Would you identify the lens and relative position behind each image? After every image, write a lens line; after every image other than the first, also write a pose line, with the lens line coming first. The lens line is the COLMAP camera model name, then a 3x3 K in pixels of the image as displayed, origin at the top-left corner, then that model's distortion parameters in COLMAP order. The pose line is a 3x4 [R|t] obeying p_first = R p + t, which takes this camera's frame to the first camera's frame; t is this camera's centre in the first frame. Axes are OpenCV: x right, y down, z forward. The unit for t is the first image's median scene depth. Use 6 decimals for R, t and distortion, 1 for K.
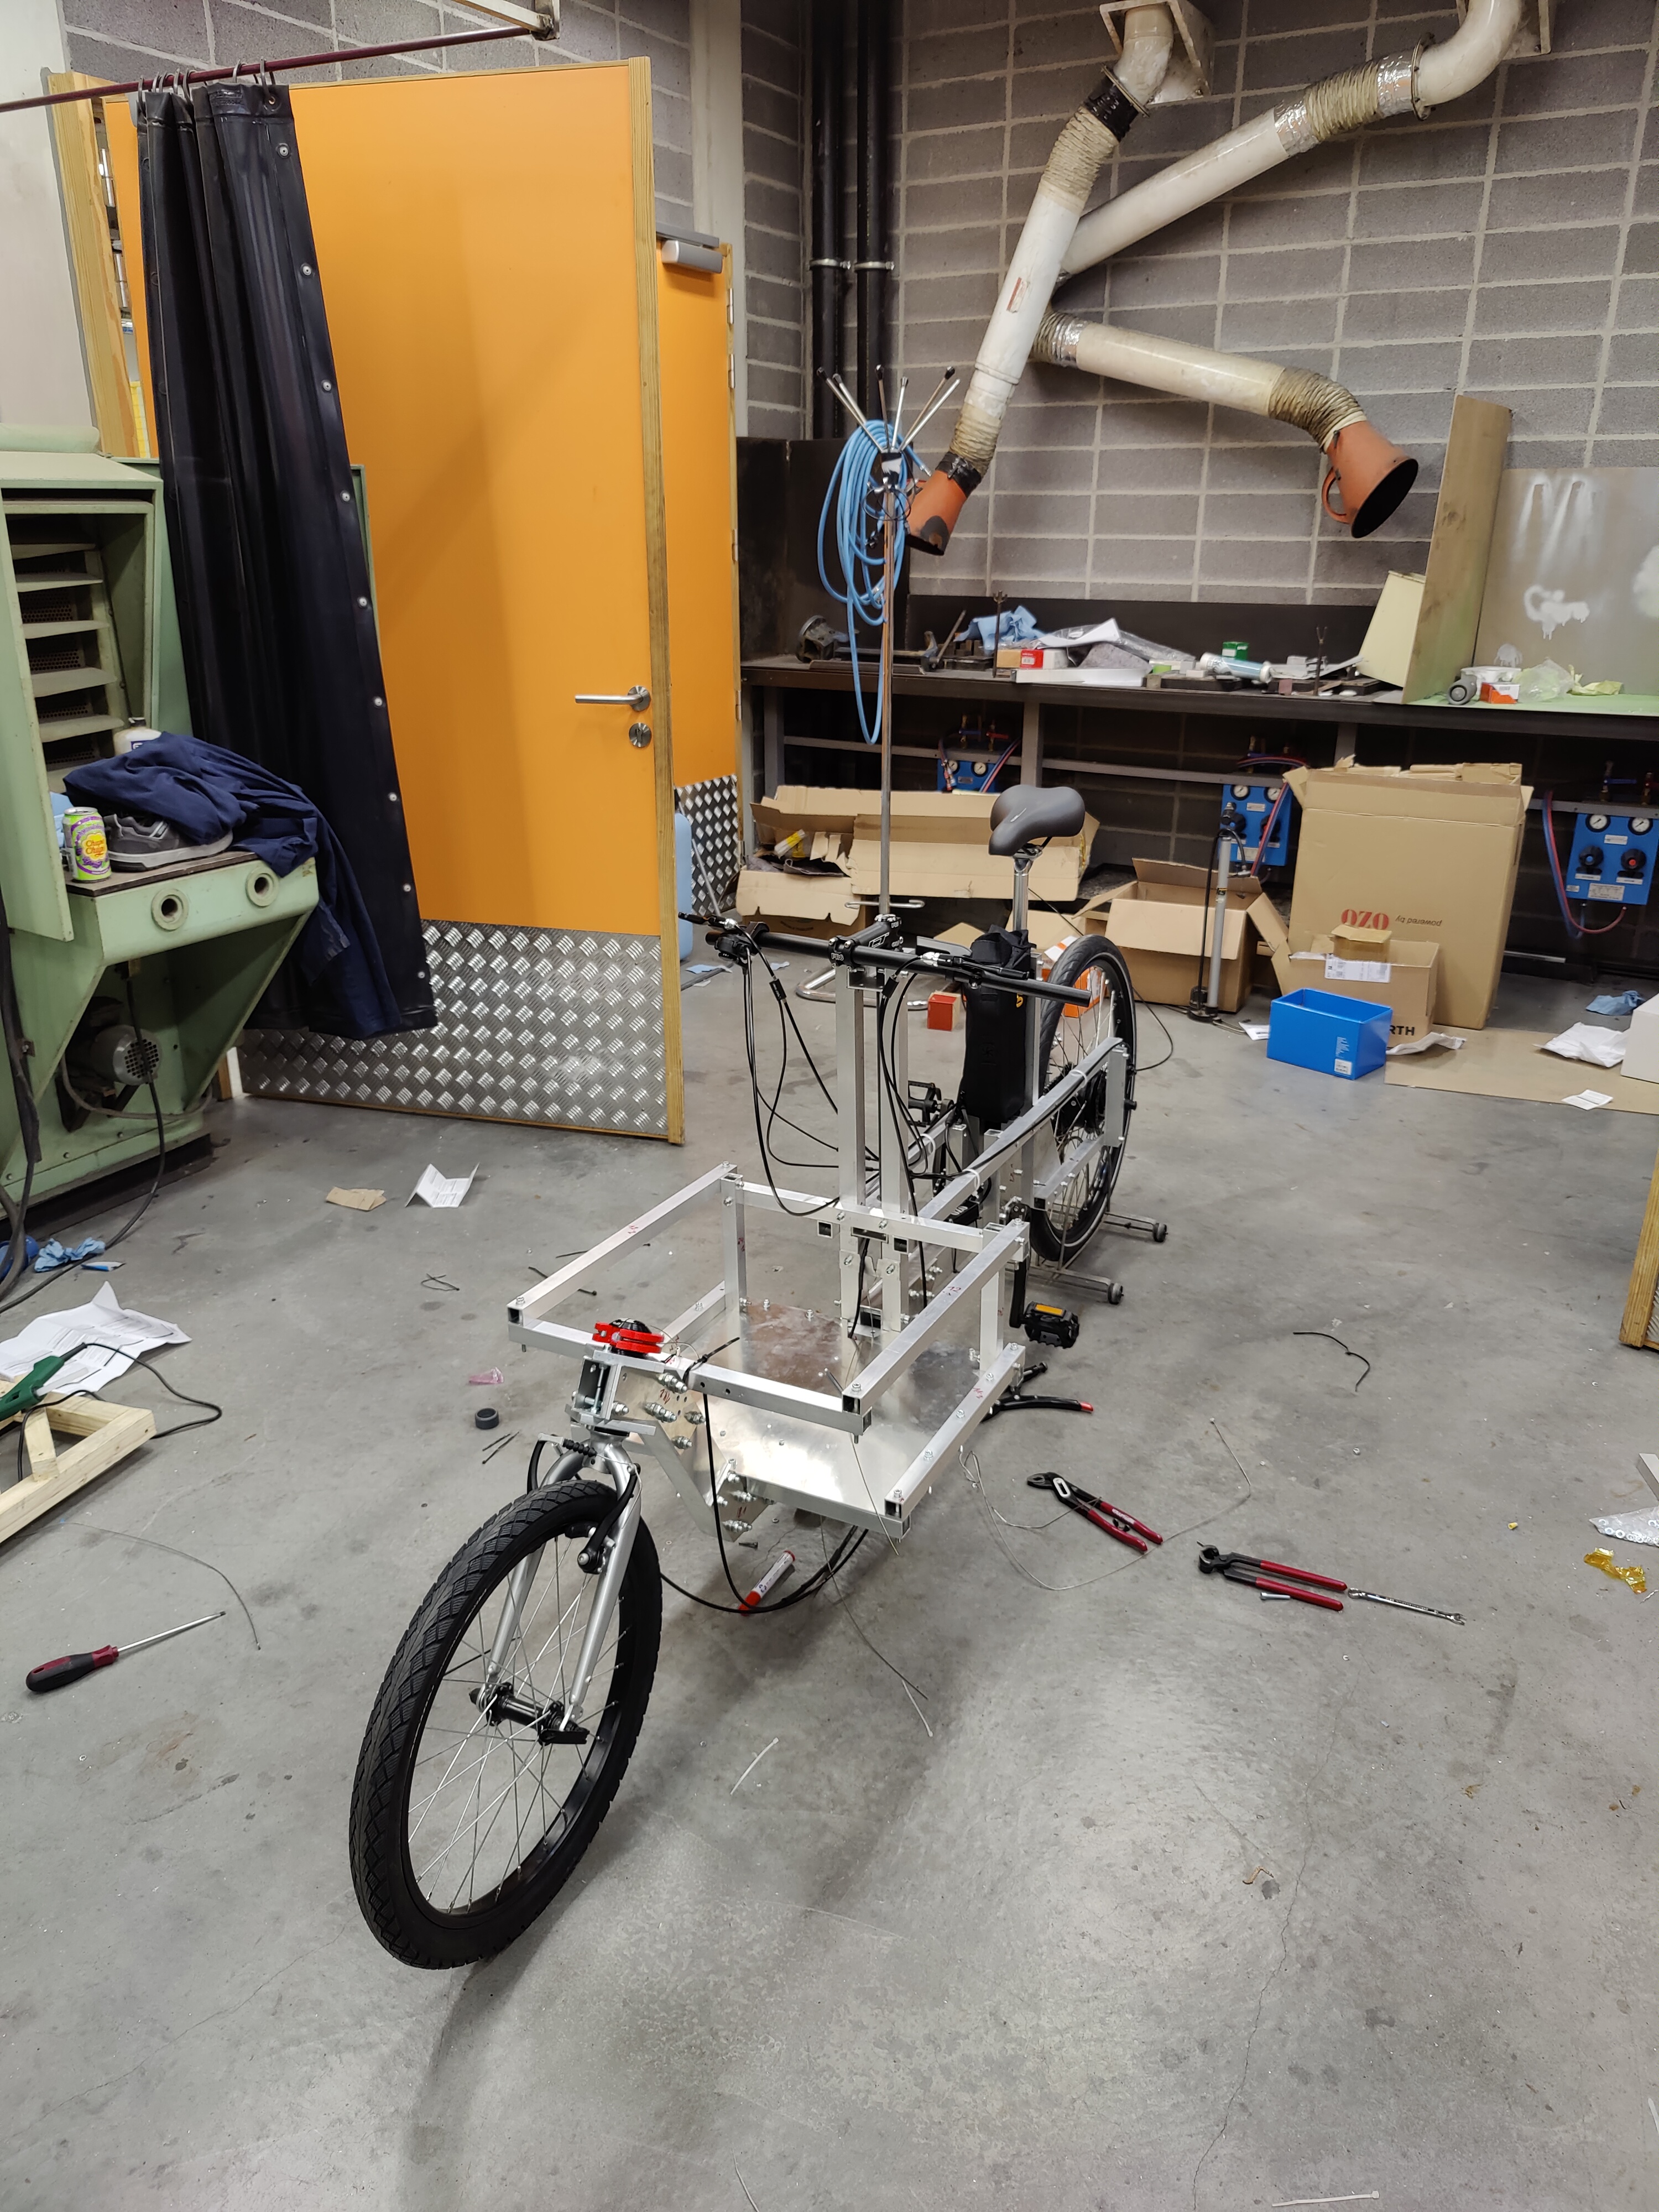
lens RADIAL K [[1604.8, 0, 829.5], [0, 1604.8, 1106.0], [0, 0, 1]] dist [0.048751, -0.038006]
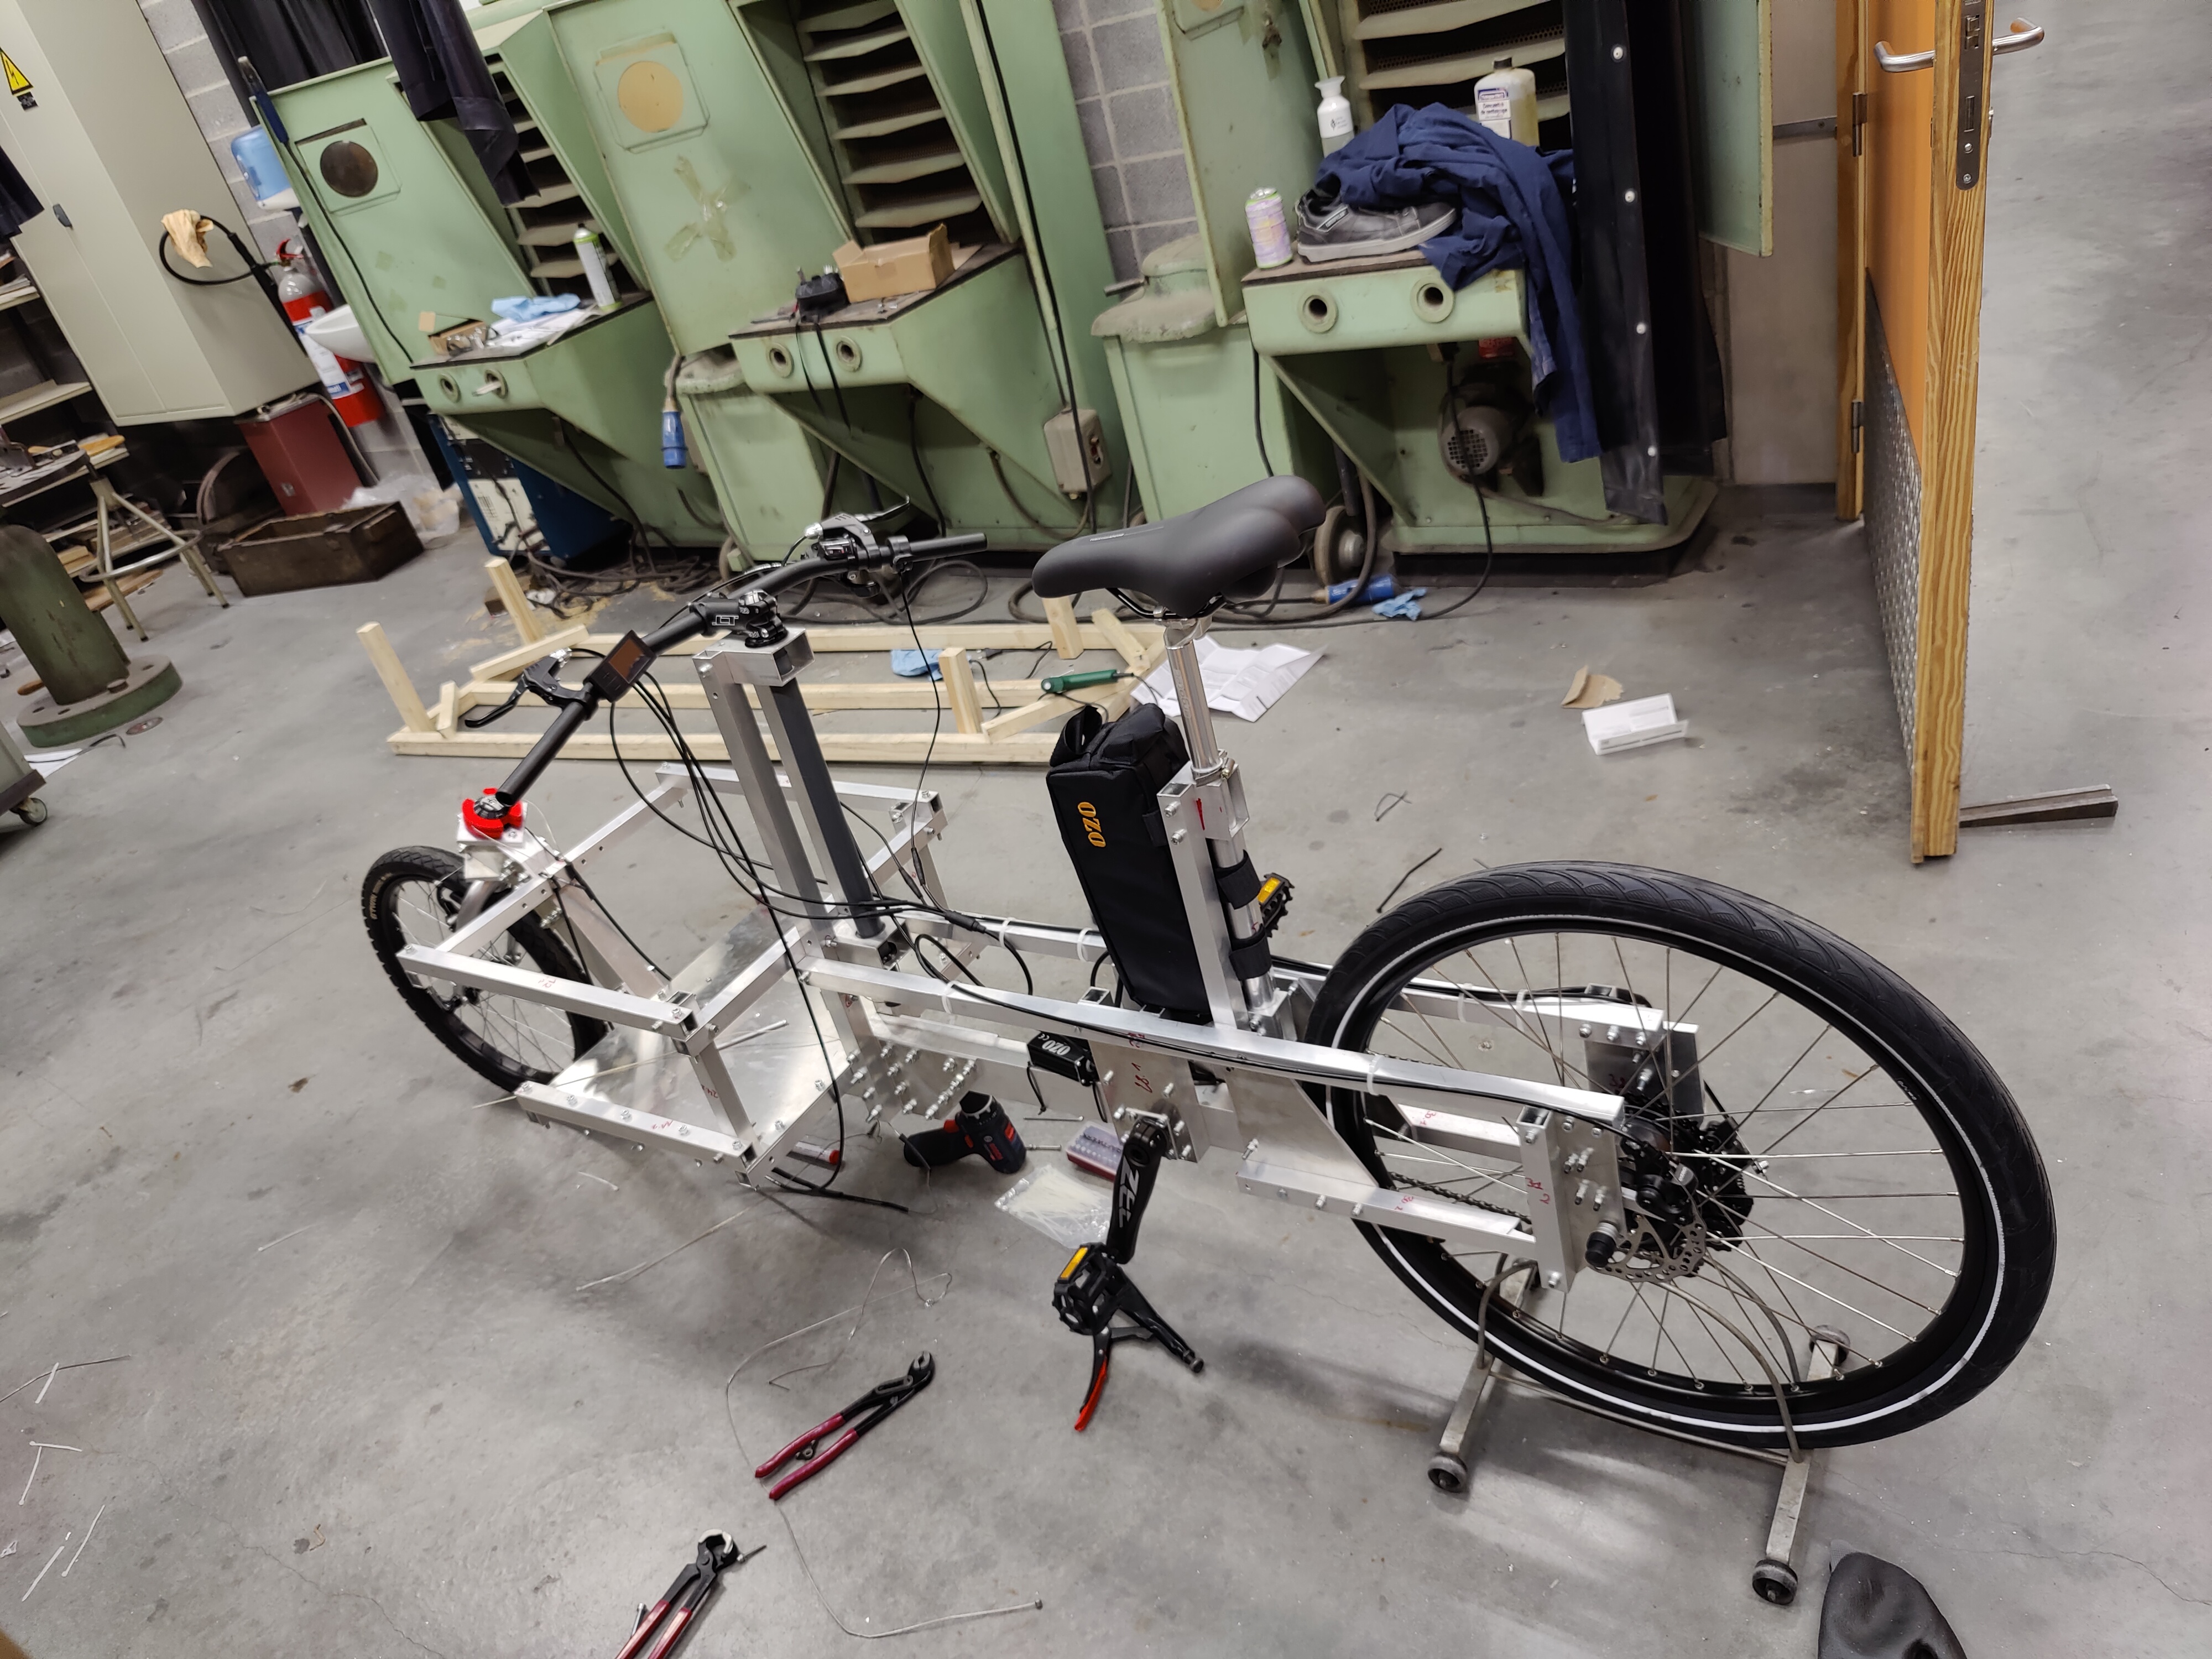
lens RADIAL K [[1604.8, 0, 1098.8], [0, 1604.8, 834.3], [0, 0, 1]] dist [0.048751, -0.038006]
pose [[-0.096926, 0.520819, -0.848147, 0.497541], [-0.102953, 0.842341, 0.529020, -0.307242], [0.989953, 0.138595, -0.028025, 0.827396]]
